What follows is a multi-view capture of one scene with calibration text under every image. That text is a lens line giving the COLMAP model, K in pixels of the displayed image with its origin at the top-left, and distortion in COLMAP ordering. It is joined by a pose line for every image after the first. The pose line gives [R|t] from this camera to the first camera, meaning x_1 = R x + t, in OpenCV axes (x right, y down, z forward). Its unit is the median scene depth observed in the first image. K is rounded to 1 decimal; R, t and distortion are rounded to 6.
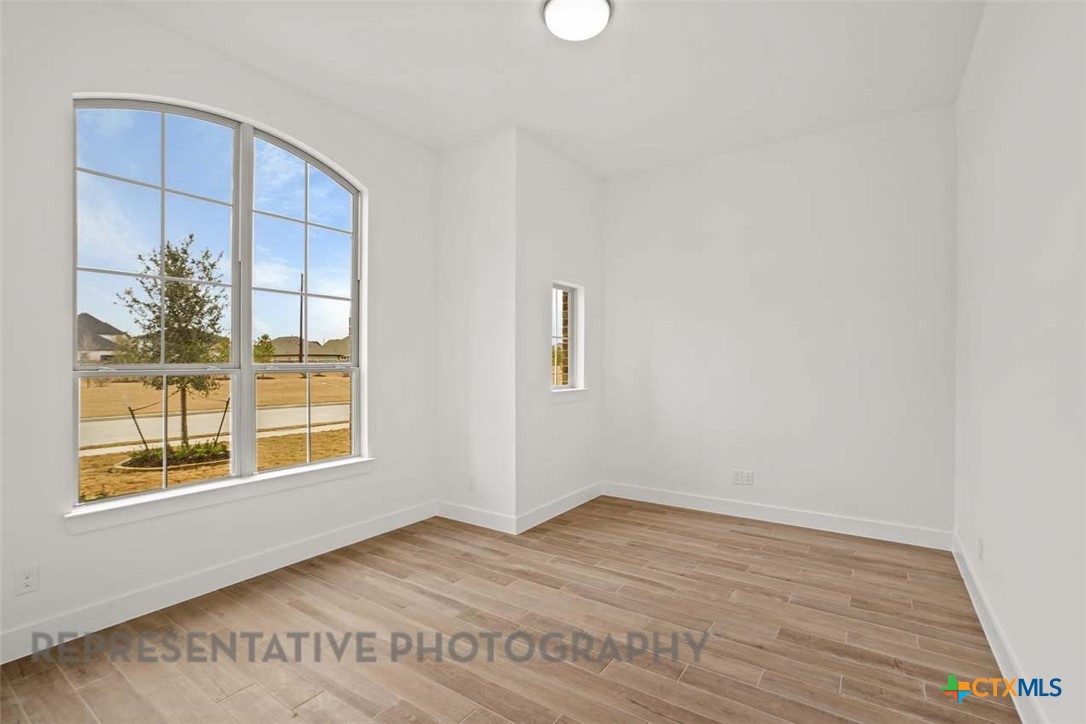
lens RADIAL K [[499.4, 0, 543.5], [0, 499.4, 362.1], [0, 0, 1]] dist [-0.027273, 0.010375]
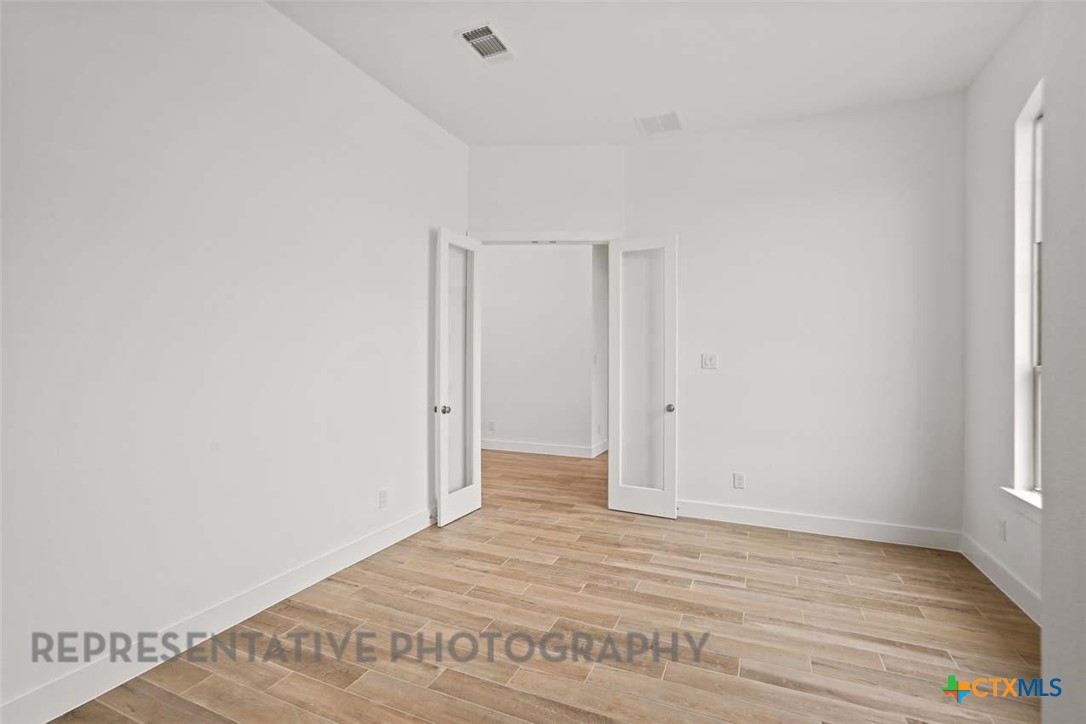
lens RADIAL K [[499.4, 0, 540.4], [0, 499.4, 357.9], [0, 0, 1]] dist [-0.027273, 0.010375]
pose [[-0.982687, -0.000830, -0.185270, 0.304575], [-0.002182, 0.999972, 0.007095, -0.002295], [0.185259, 0.007377, -0.982662, 1.742940]]
